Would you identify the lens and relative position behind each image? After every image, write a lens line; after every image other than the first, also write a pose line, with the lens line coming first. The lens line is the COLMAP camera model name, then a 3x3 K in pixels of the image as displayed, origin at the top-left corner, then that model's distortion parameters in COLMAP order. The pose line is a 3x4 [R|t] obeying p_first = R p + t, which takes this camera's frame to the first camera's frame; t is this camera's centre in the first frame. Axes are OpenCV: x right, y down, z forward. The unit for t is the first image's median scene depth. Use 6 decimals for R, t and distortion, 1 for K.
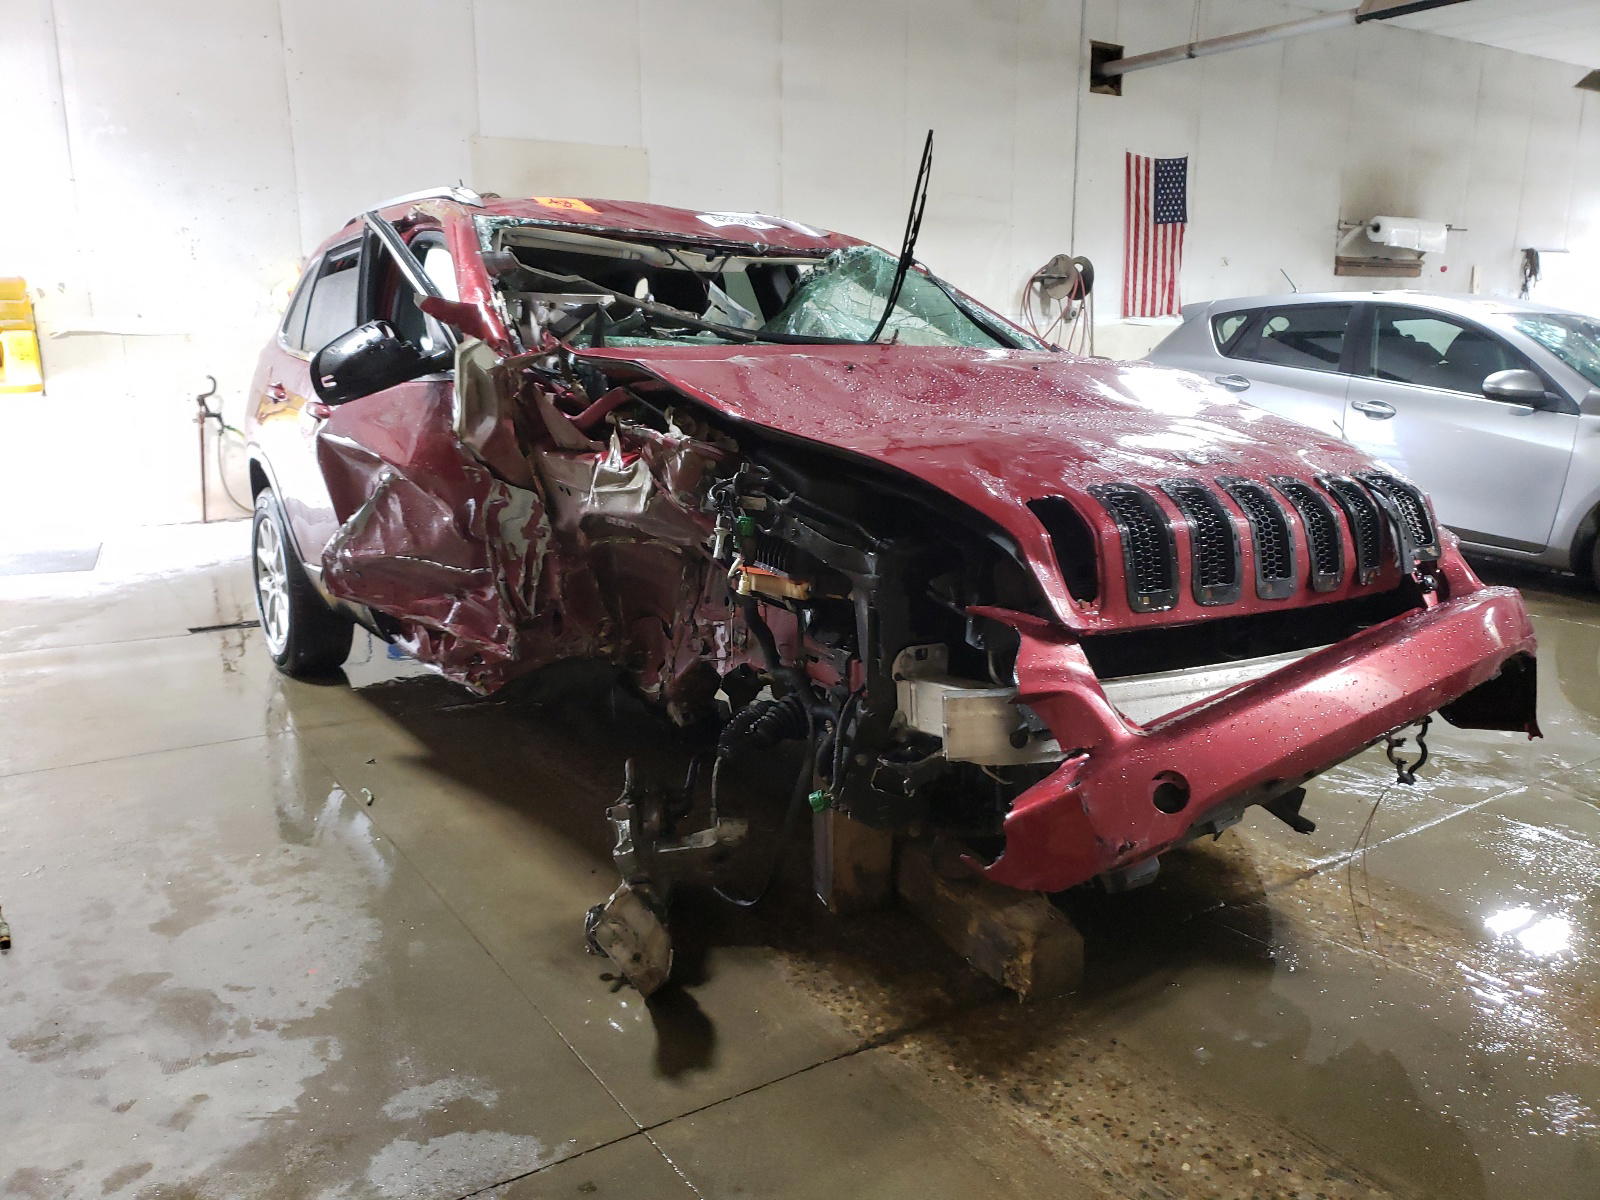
lens RADIAL K [[1223.9, 0, 776.3], [0, 1223.9, 624.0], [0, 0, 1]] dist [-0.004915, 0.030707]
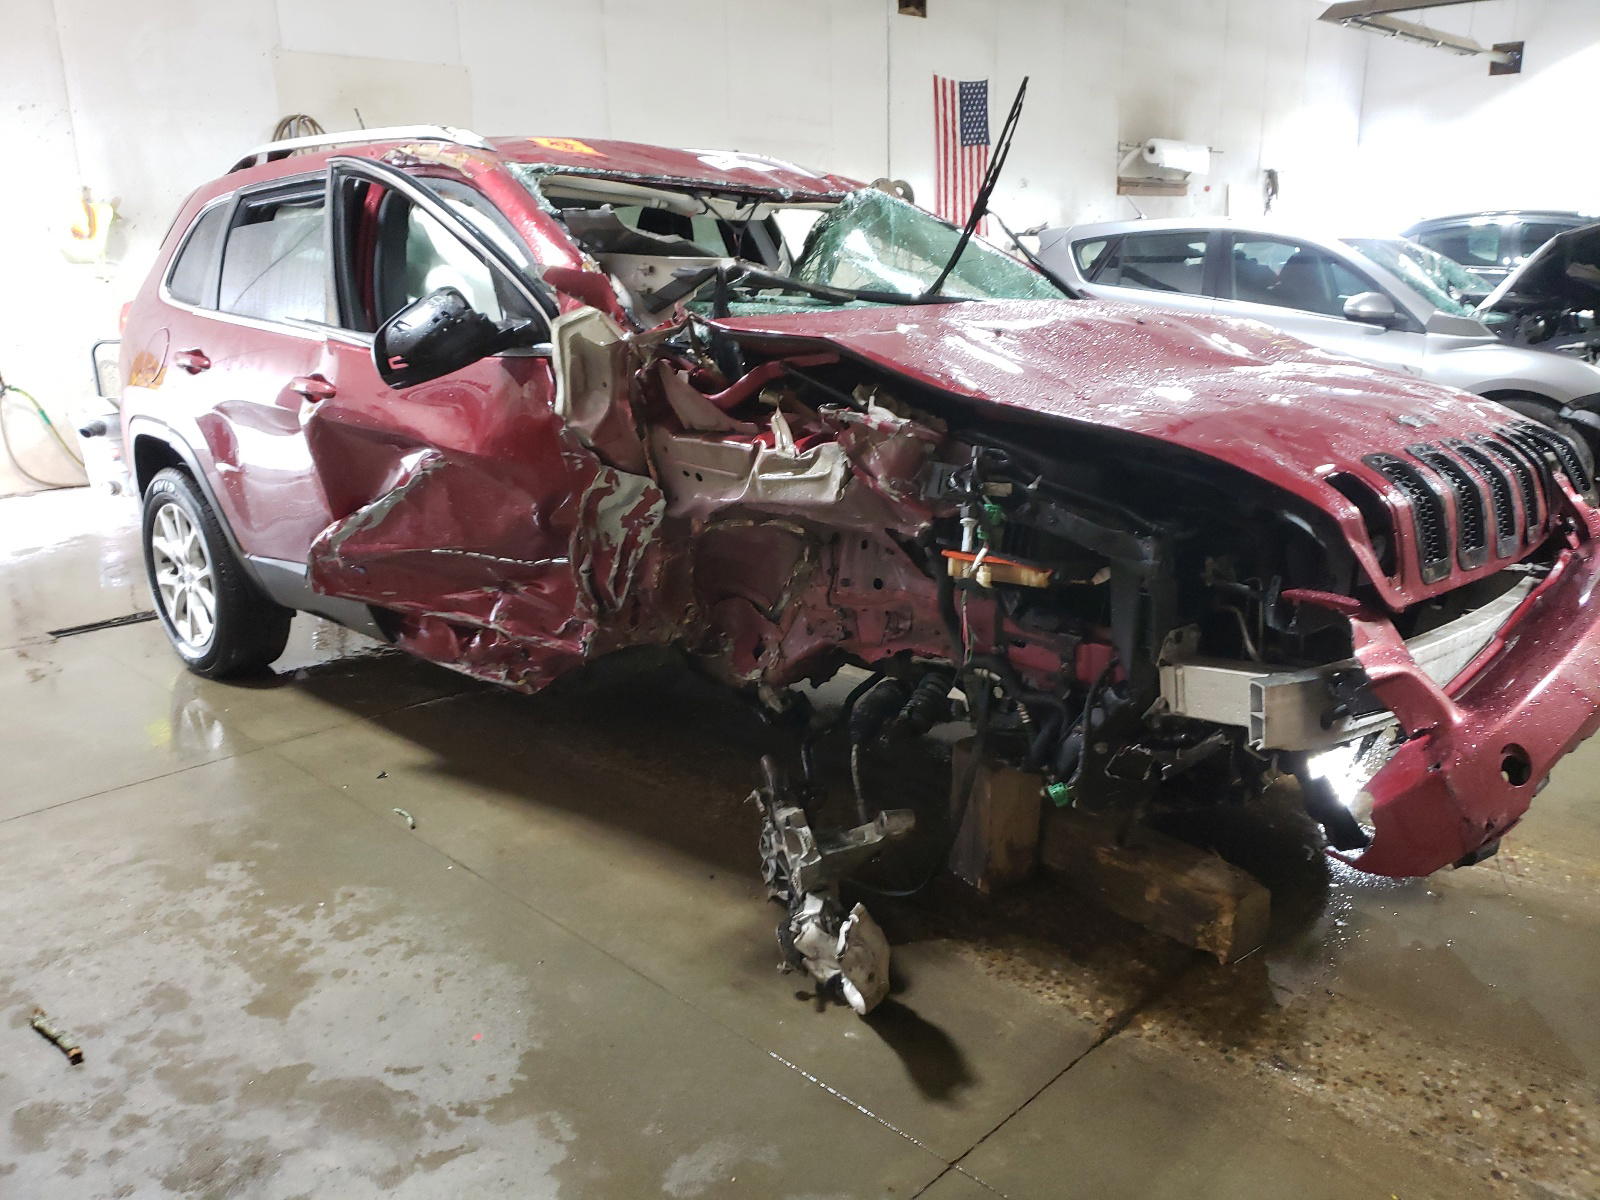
lens RADIAL K [[1223.9, 0, 797.6], [0, 1223.9, 597.2], [0, 0, 1]] dist [-0.004915, 0.030707]
pose [[0.974922, -0.076140, 0.209119, -0.285555], [0.067001, 0.996476, 0.050452, -0.057498], [-0.212223, -0.035176, 0.976588, 0.086675]]
